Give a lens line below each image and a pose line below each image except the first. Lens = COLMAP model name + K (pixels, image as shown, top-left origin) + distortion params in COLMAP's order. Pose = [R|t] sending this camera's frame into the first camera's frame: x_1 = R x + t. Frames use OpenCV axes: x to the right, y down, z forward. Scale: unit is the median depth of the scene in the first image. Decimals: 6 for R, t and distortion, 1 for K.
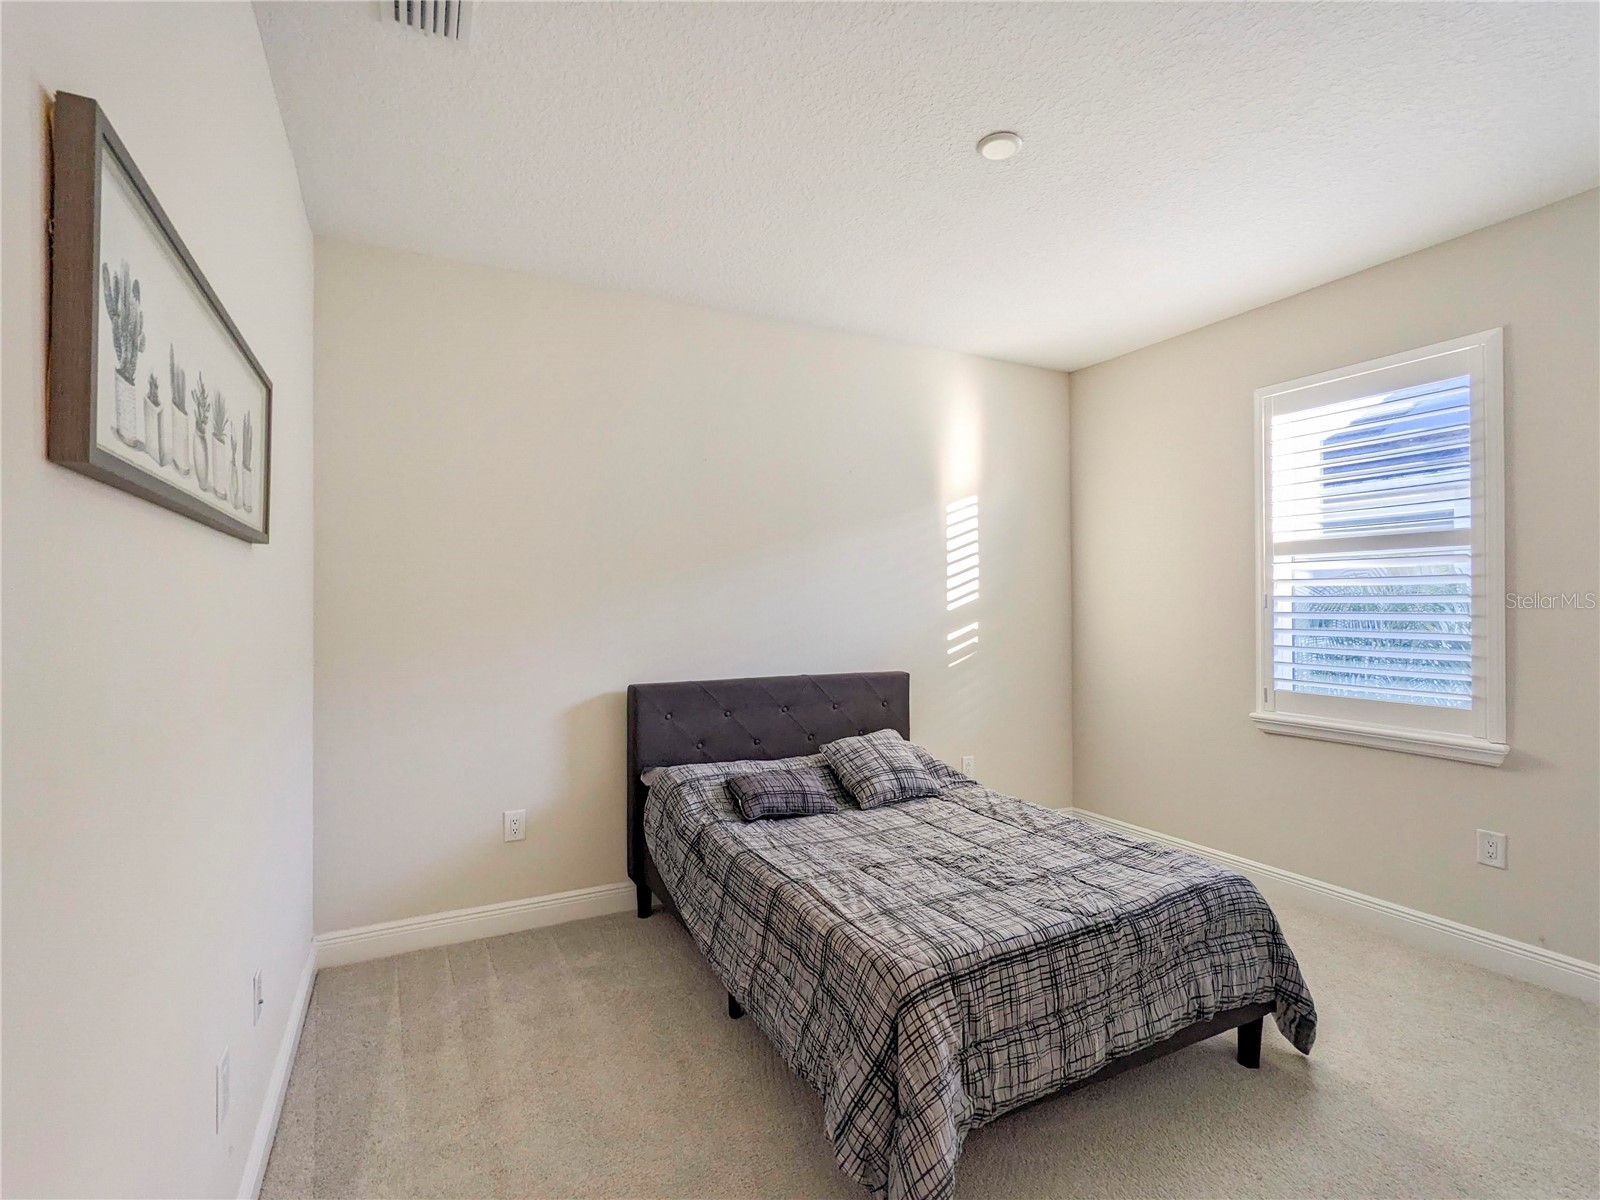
lens RADIAL K [[773.6, 0, 803.9], [0, 773.6, 601.6], [0, 0, 1]] dist [0.000381, 0.001024]
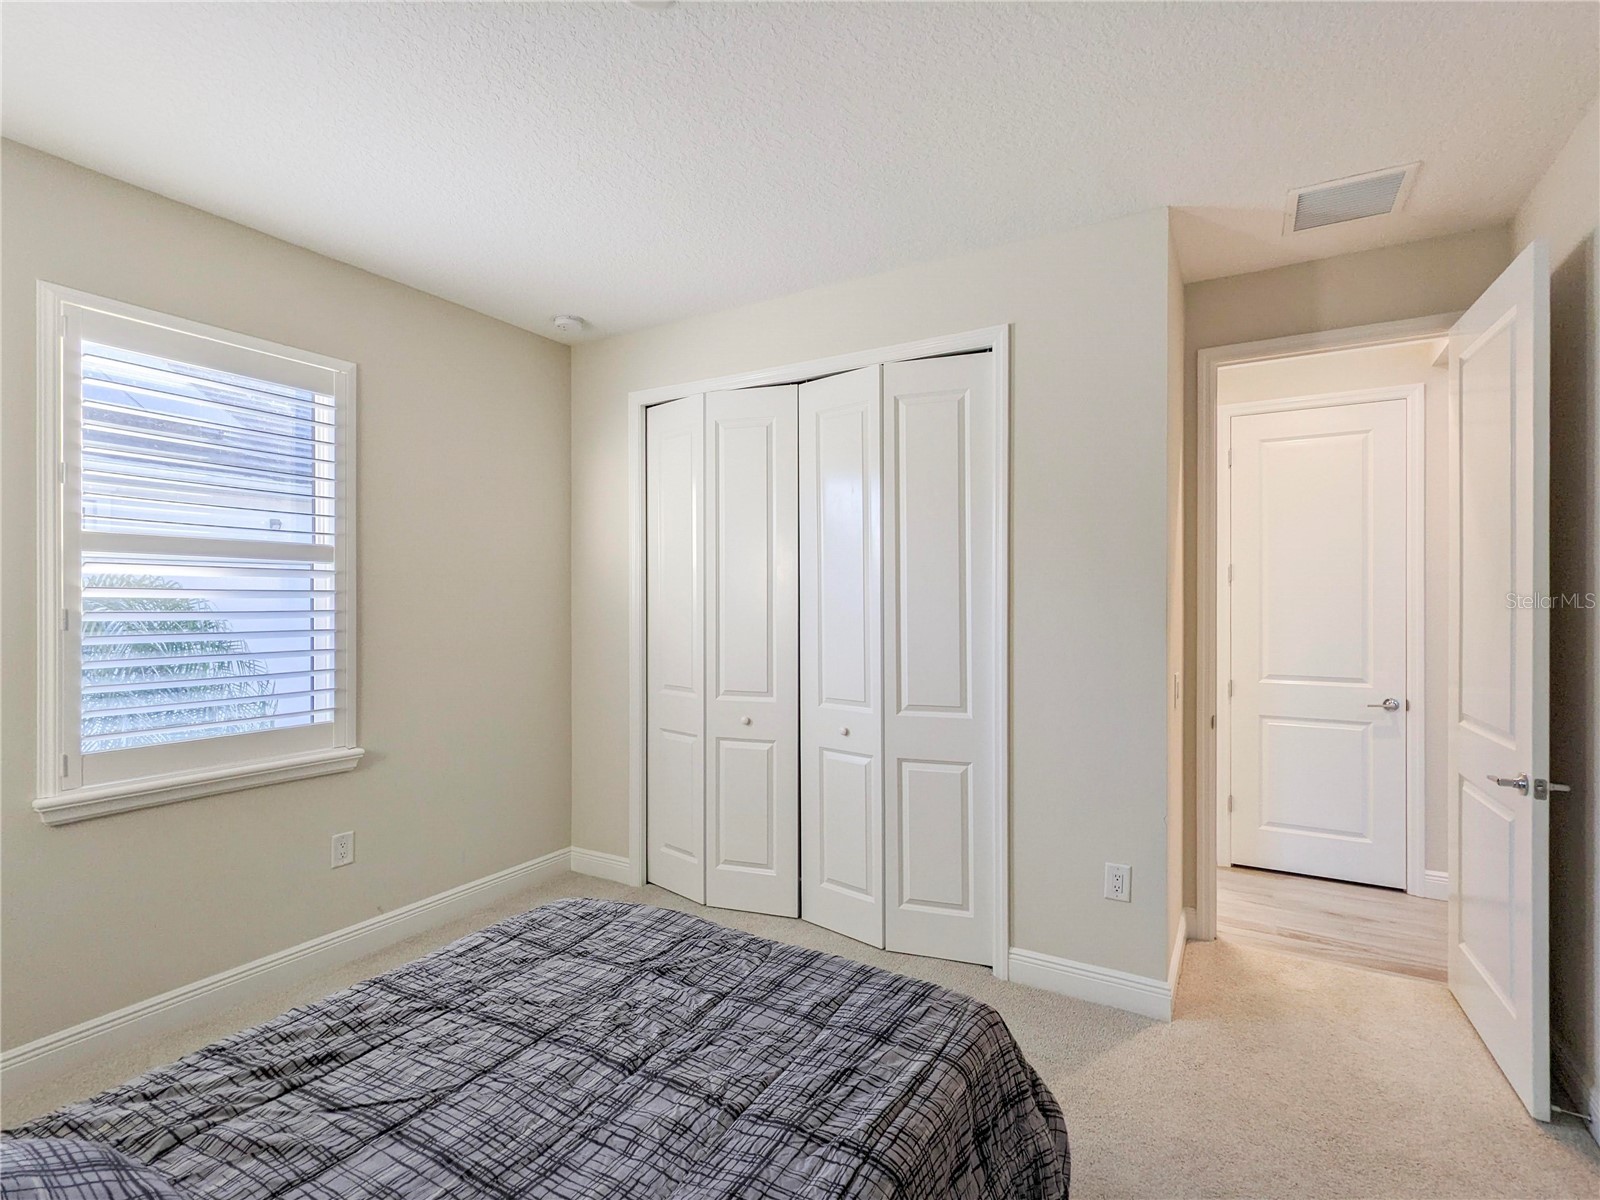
lens RADIAL K [[773.6, 0, 803.9], [0, 773.6, 601.6], [0, 0, 1]] dist [0.000381, 0.001024]
pose [[-0.544094, 0.002875, 0.839019, -0.355369], [-0.002654, 0.999983, -0.005148, -0.017904], [-0.839020, -0.005028, -0.544077, 1.069806]]
